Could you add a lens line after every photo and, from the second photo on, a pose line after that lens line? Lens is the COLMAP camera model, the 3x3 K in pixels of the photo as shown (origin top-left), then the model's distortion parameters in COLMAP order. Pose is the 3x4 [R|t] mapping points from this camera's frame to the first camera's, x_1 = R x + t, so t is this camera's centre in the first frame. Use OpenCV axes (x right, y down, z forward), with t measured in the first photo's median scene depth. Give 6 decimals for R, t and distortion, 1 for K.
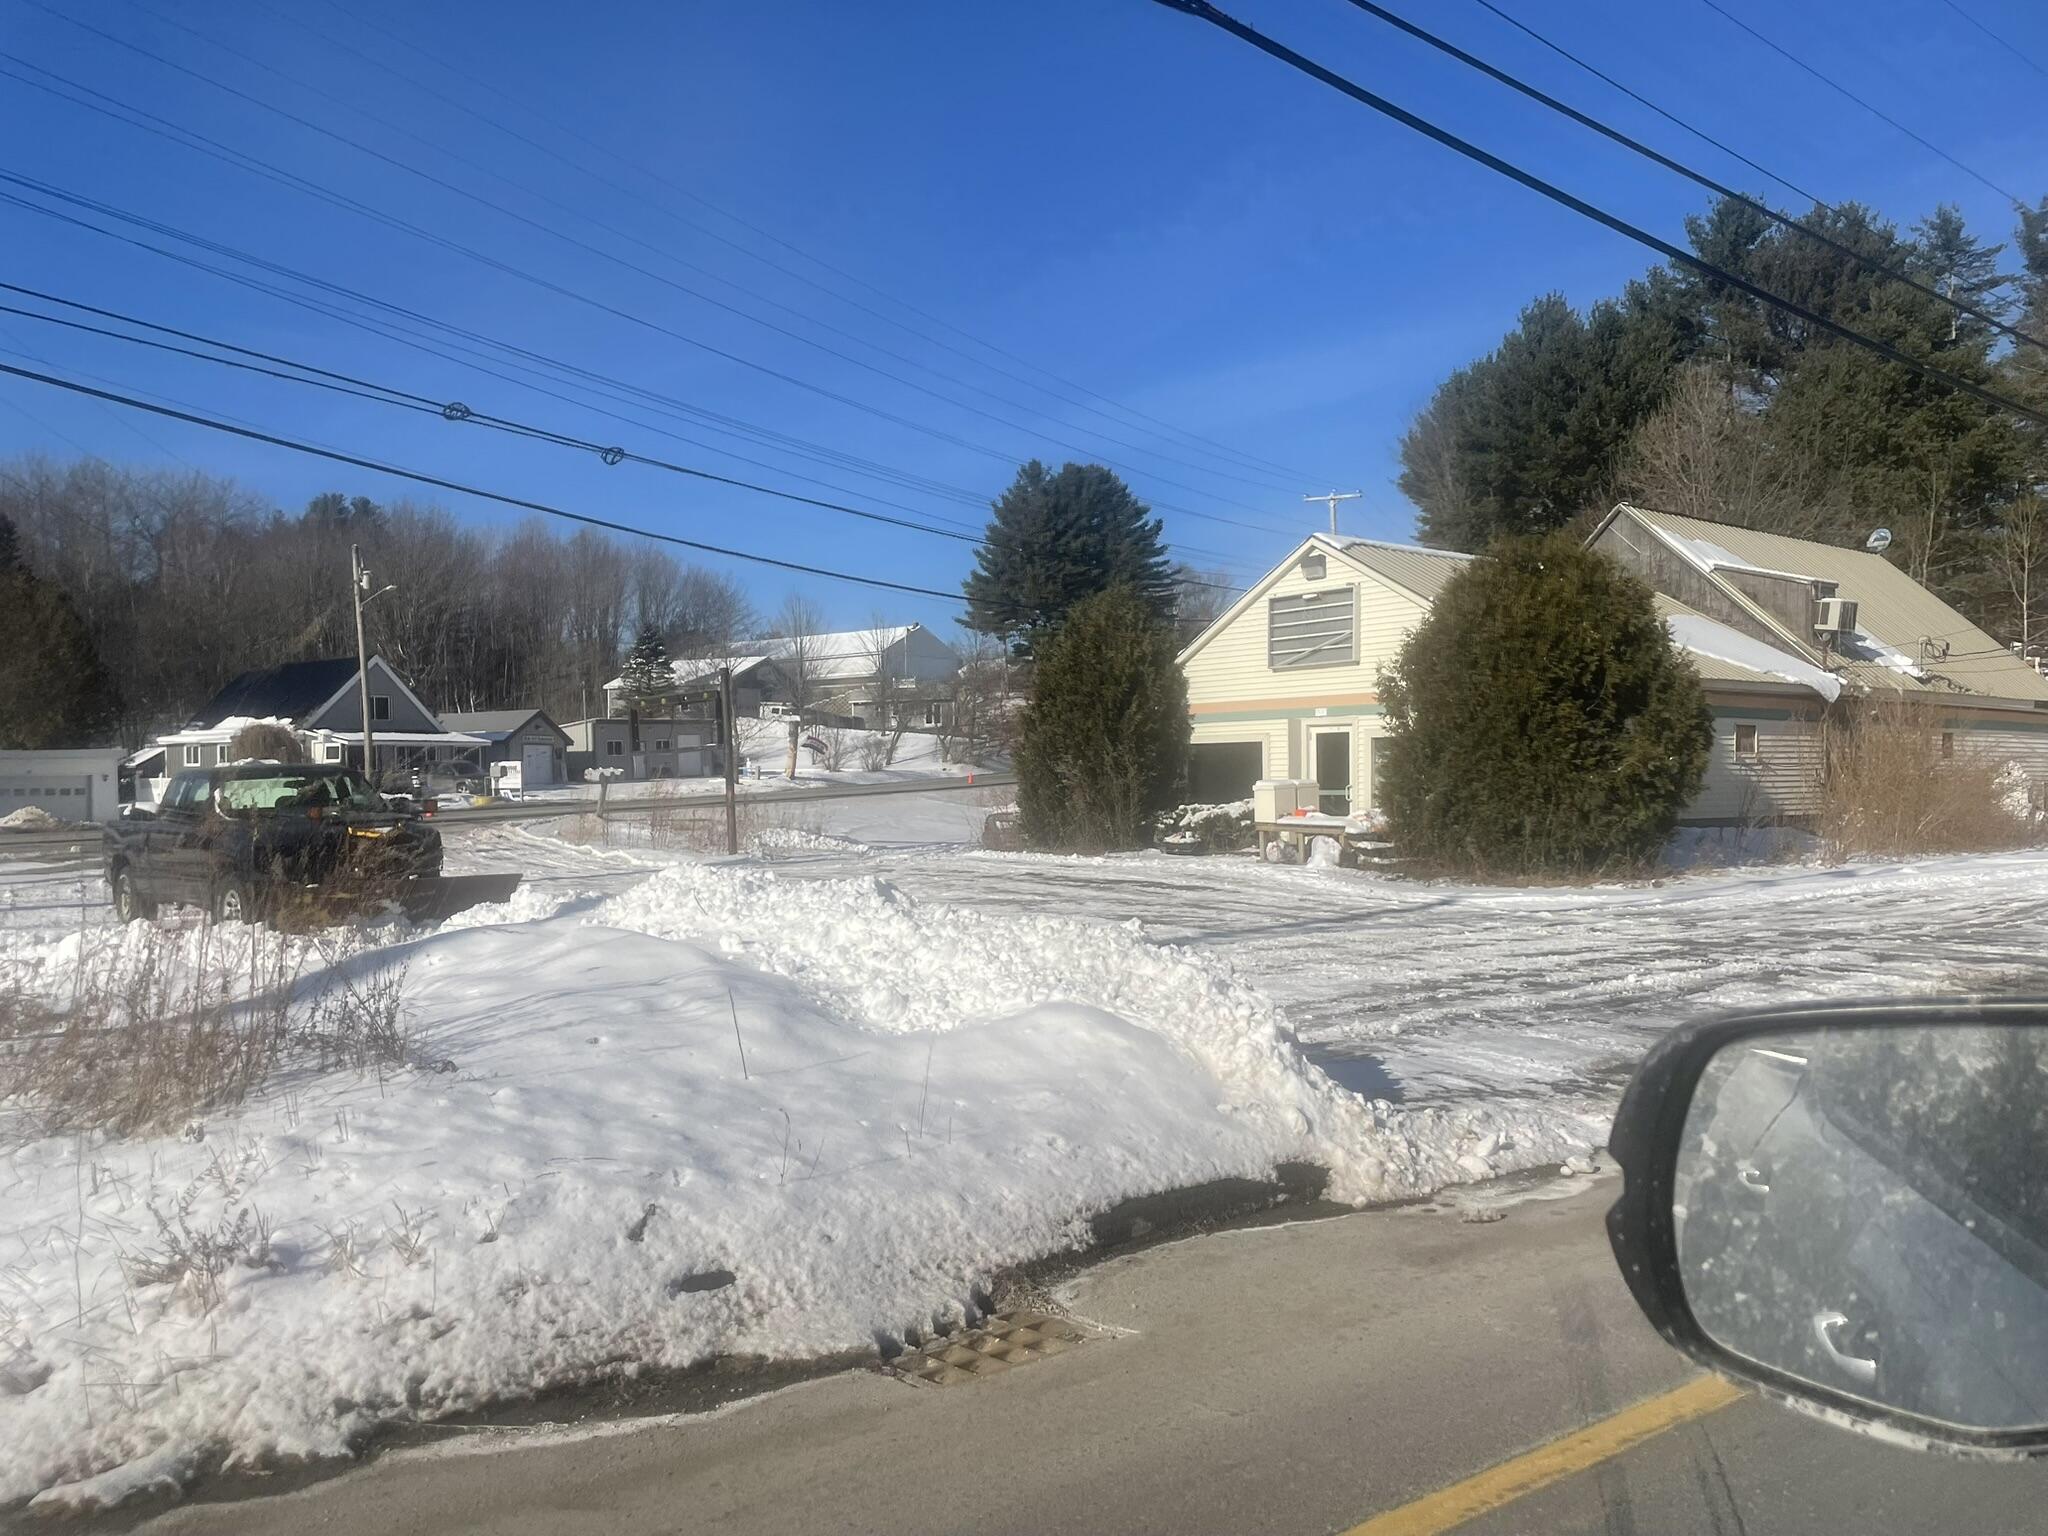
lens RADIAL K [[1517.9, 0, 1024.0], [0, 1517.9, 768.0], [0, 0, 1]] dist [0.103576, -0.161651]
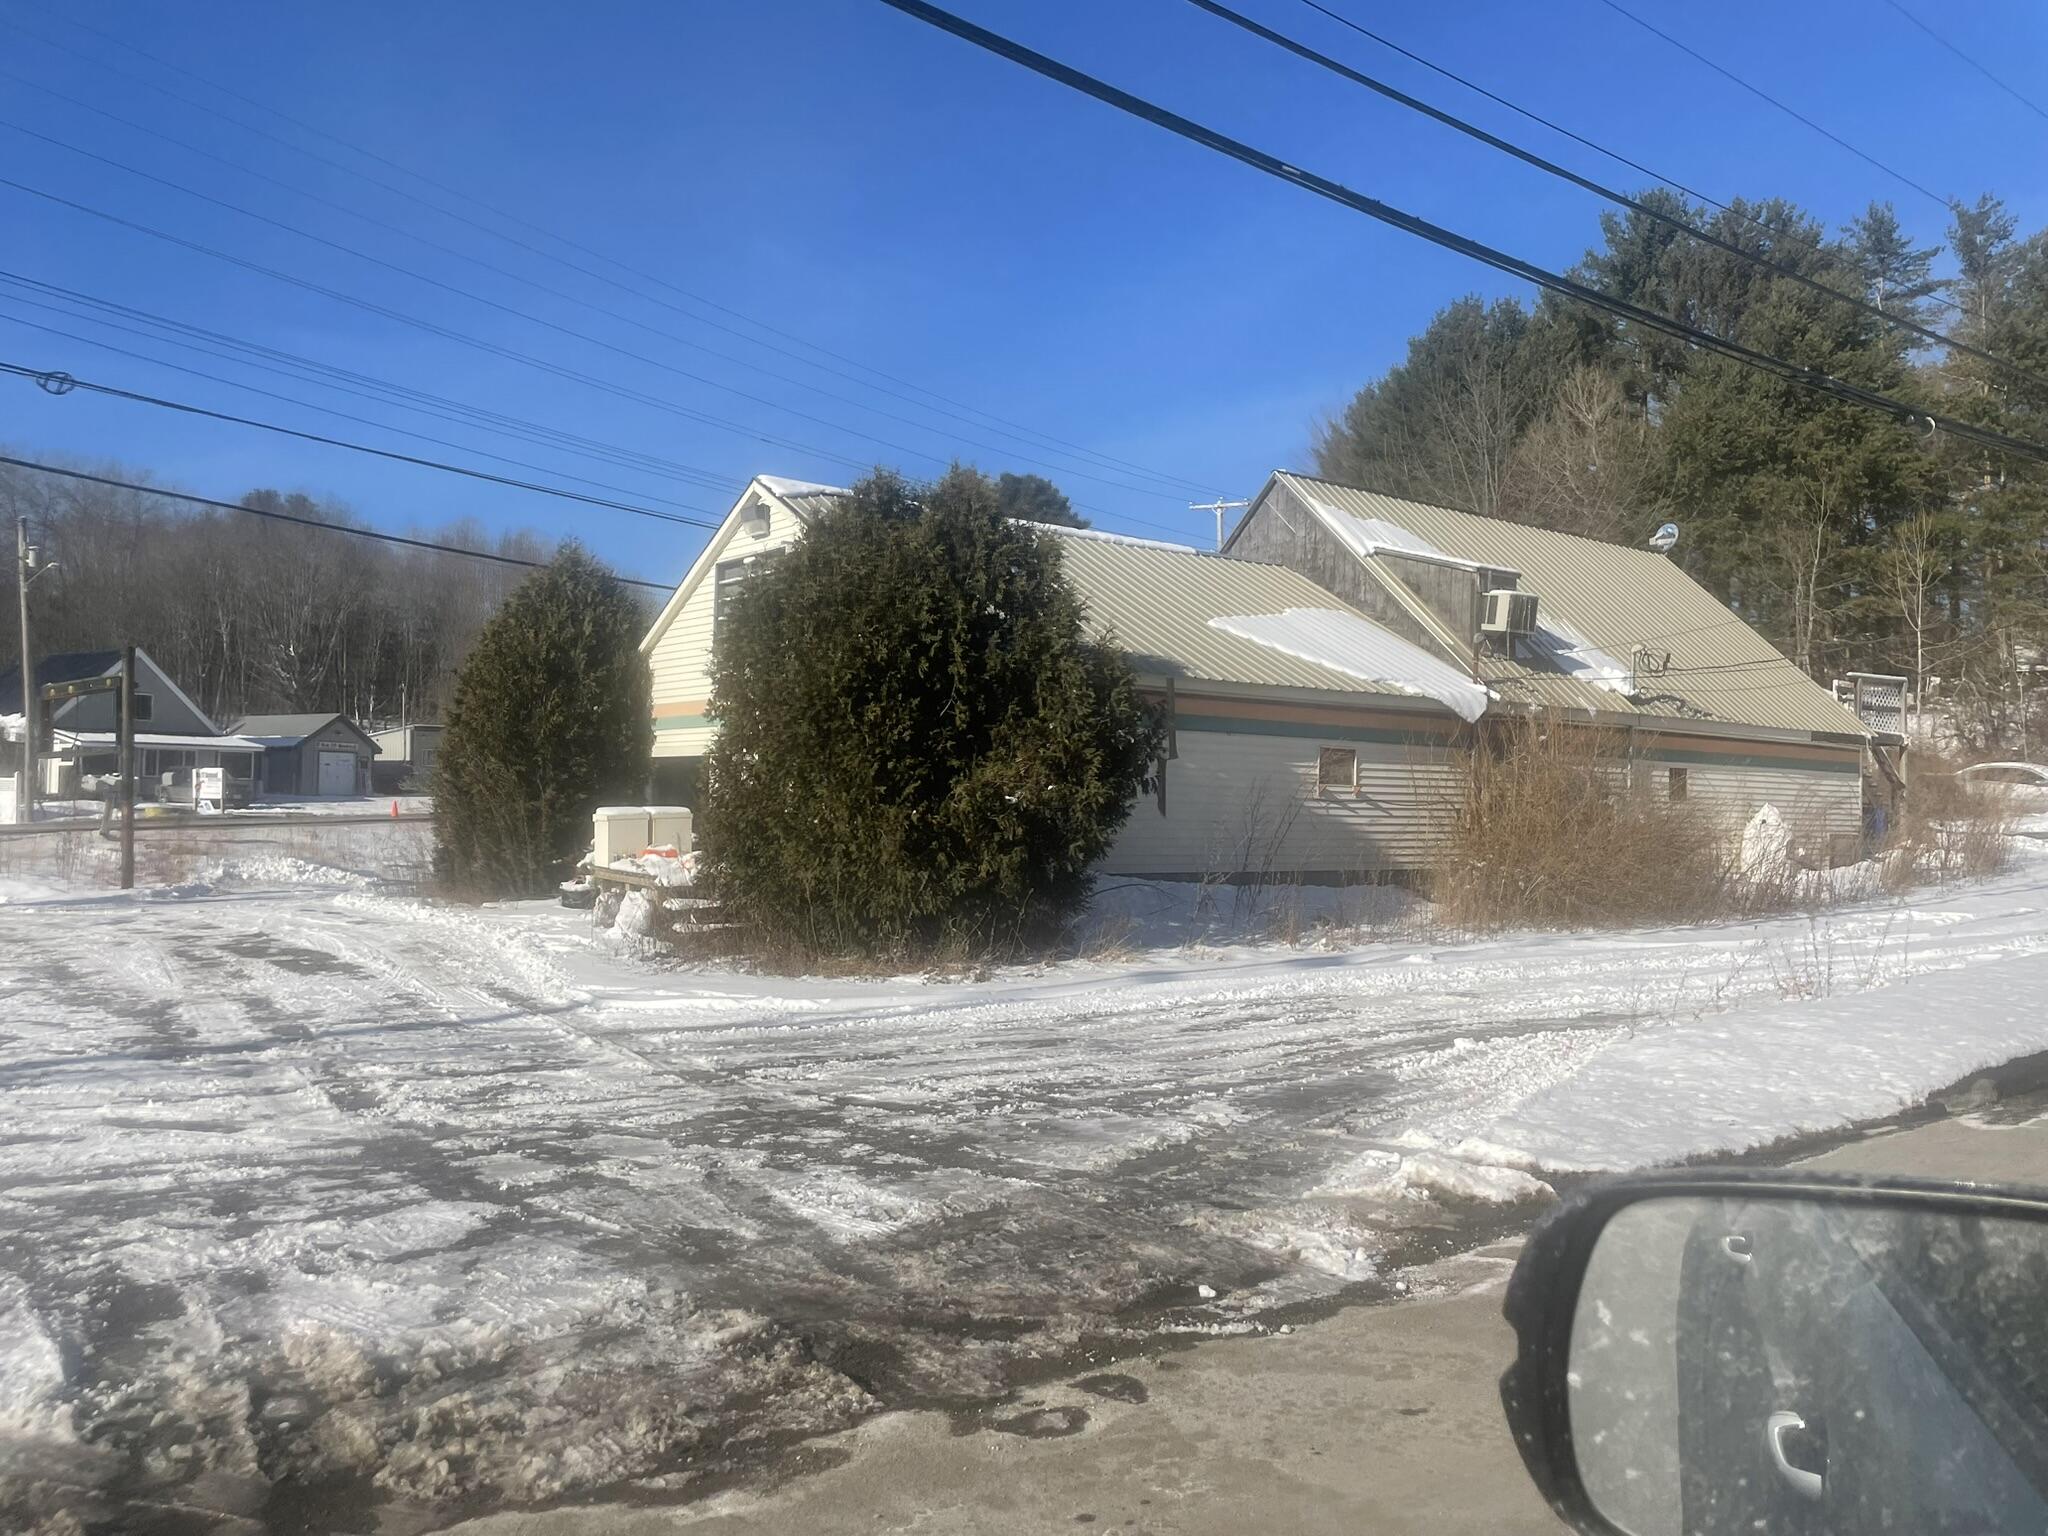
lens RADIAL K [[1549.3, 0, 1024.0], [0, 1549.3, 768.0], [0, 0, 1]] dist [0.113023, -0.182578]
pose [[0.999663, 0.023266, 0.011476, 0.236941], [-0.023090, 0.999617, -0.015242, -0.002511], [-0.011827, 0.014972, 0.999818, 0.184751]]
